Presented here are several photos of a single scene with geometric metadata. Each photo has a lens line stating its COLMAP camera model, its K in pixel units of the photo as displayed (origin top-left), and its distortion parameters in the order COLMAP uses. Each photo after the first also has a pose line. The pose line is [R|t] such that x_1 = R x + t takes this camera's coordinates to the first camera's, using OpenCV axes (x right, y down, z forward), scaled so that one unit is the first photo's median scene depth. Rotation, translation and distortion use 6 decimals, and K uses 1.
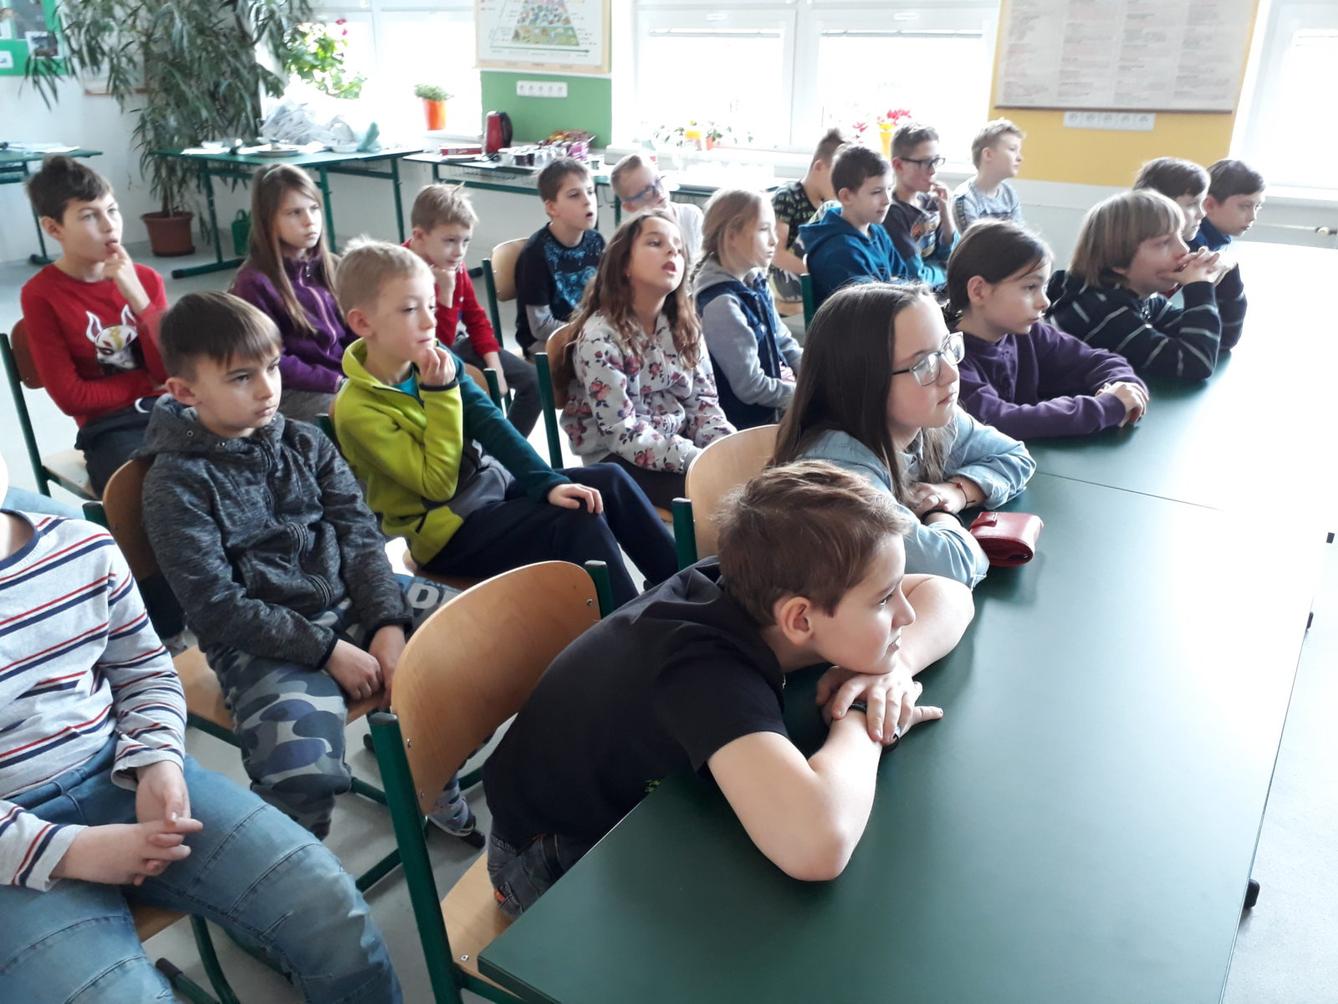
lens RADIAL K [[1073.6, 0, 669.0], [0, 1073.6, 502.0], [0, 0, 1]] dist [-0.003485, 0.005290]
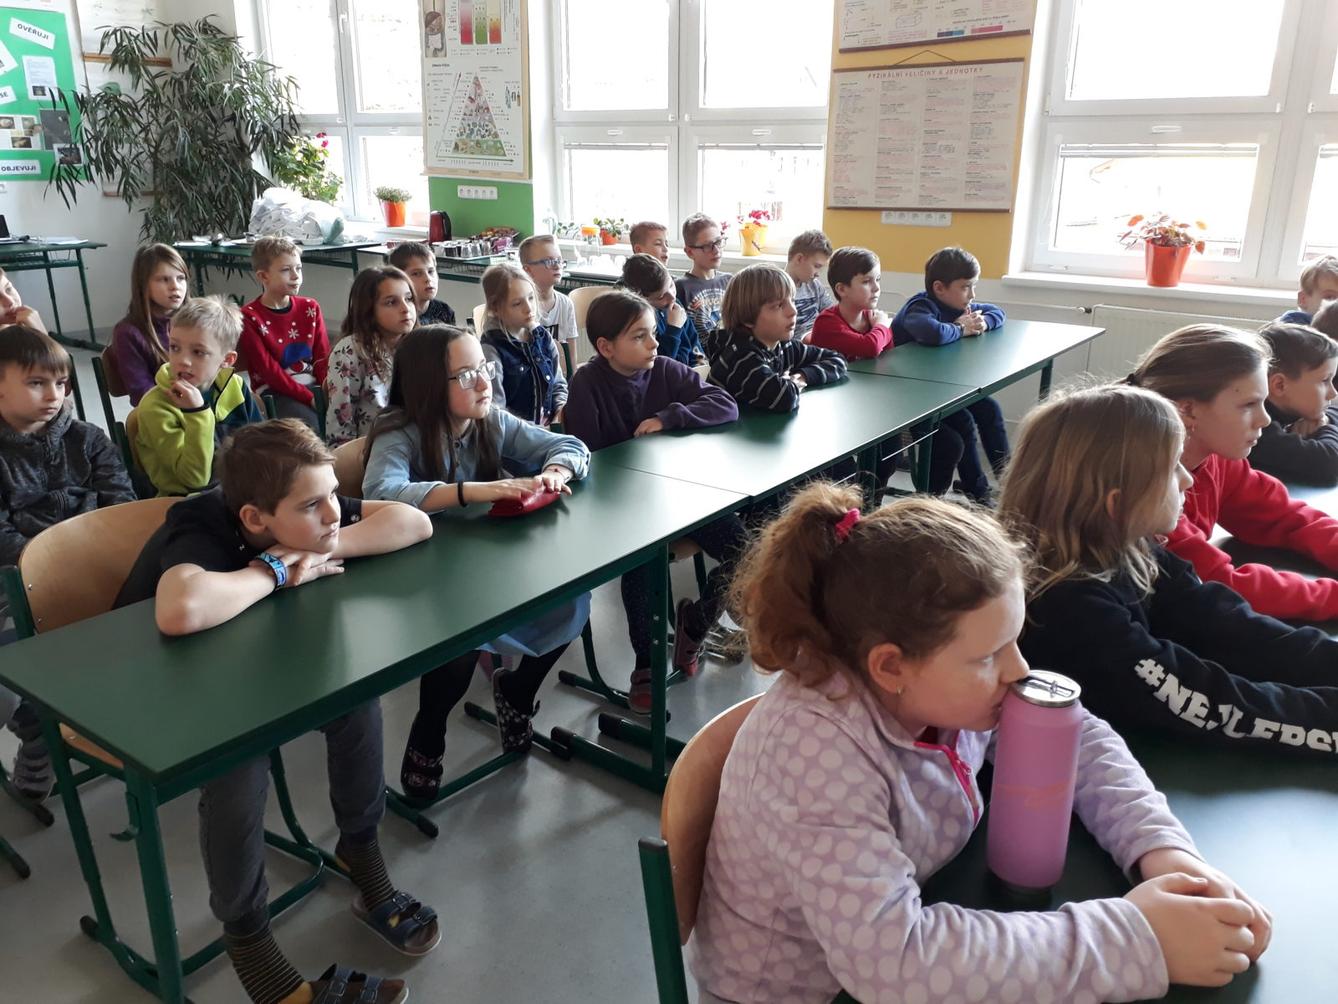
lens RADIAL K [[1048.1, 0, 685.4], [0, 1048.1, 500.1], [0, 0, 1]] dist [0.032991, -0.053611]
pose [[0.999190, 0.012931, -0.038102, 0.149187], [-0.016143, 0.996231, -0.085228, 0.037952], [0.036856, 0.085774, 0.995633, -0.089959]]
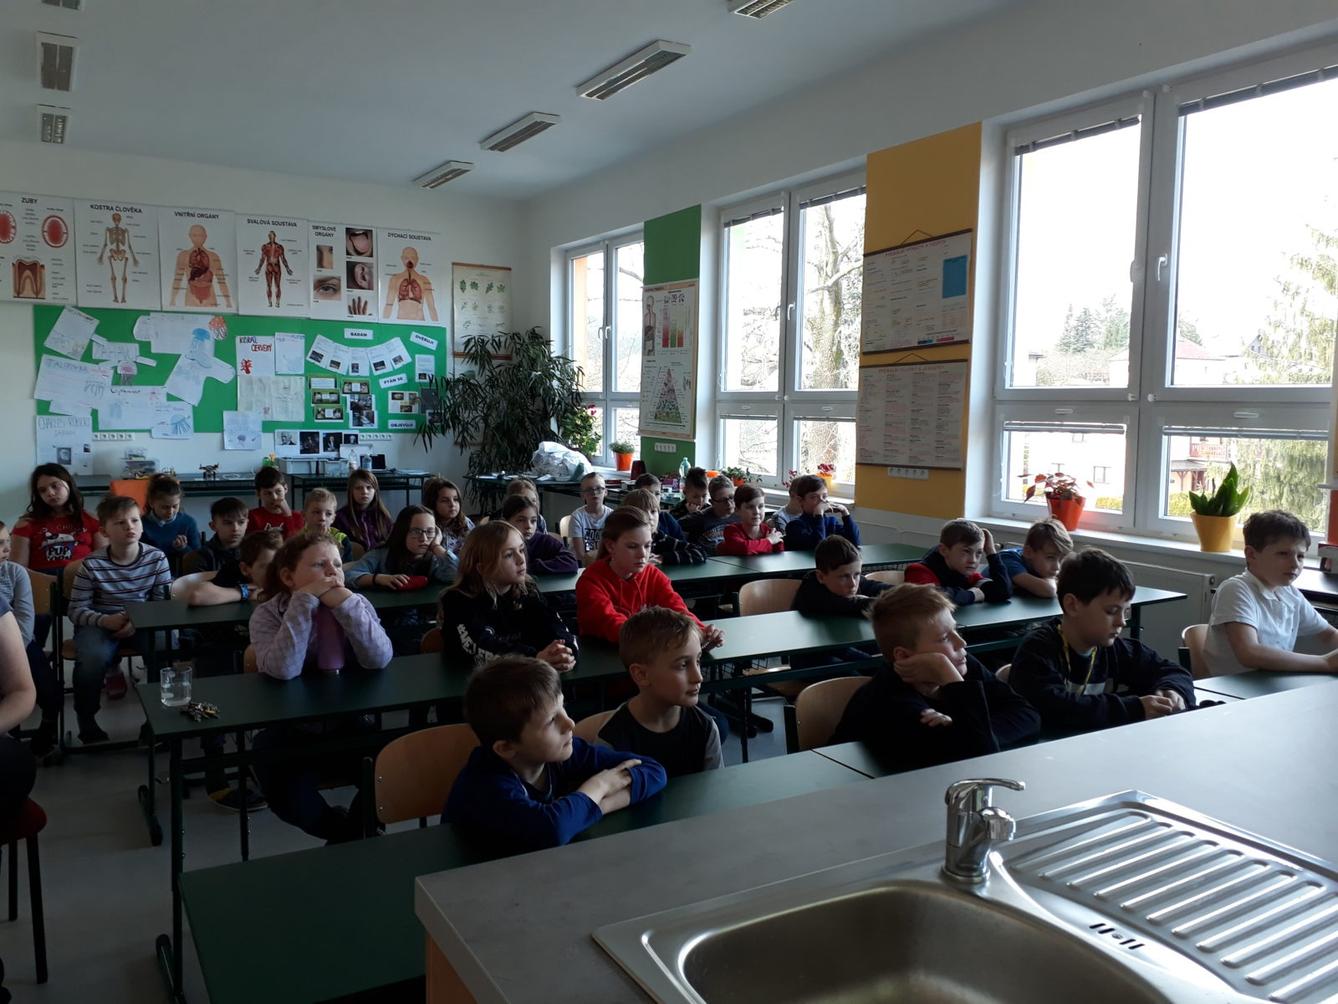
lens RADIAL K [[1048.1, 0, 685.4], [0, 1048.1, 500.1], [0, 0, 1]] dist [0.032991, -0.053611]
pose [[0.907428, 0.047677, -0.417494, 0.541228], [-0.179917, 0.941949, -0.283483, 0.116459], [0.379742, 0.332355, 0.863328, -0.286403]]
